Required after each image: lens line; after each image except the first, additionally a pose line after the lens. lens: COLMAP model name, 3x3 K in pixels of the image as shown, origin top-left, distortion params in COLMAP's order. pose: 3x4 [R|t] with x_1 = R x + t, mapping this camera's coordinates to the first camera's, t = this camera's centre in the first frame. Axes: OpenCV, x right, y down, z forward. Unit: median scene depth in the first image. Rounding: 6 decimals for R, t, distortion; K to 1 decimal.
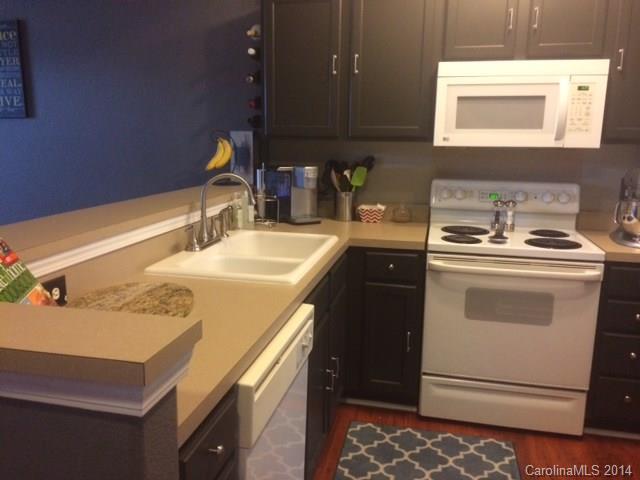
lens RADIAL K [[548.1, 0, 320.0], [0, 548.1, 240.0], [0, 0, 1]] dist [0.072519, -0.100801]
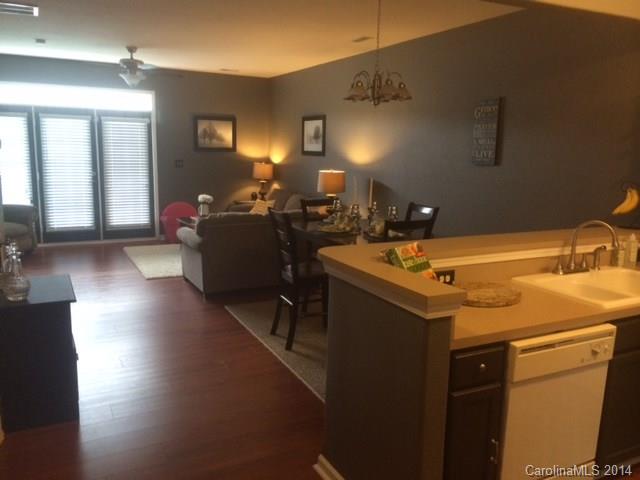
lens RADIAL K [[548.1, 0, 320.0], [0, 548.1, 240.0], [0, 0, 1]] dist [0.072519, -0.100801]
pose [[0.643564, 0.129815, -0.754303, 0.404452], [-0.160668, 0.986467, 0.032689, -0.013598], [0.748339, 0.100155, 0.655712, -0.348574]]
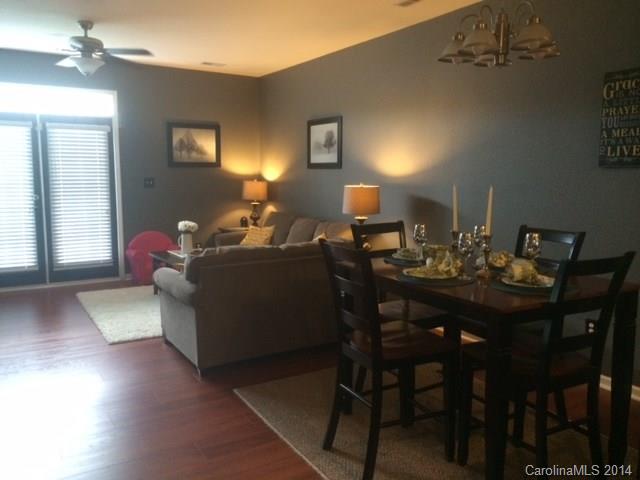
lens RADIAL K [[548.1, 0, 320.0], [0, 548.1, 240.0], [0, 0, 1]] dist [0.072519, -0.100801]
pose [[0.695368, 0.080467, -0.714135, -0.354356], [-0.135722, 0.990534, -0.020544, -0.008790], [0.705722, 0.111210, 0.699706, -0.040989]]
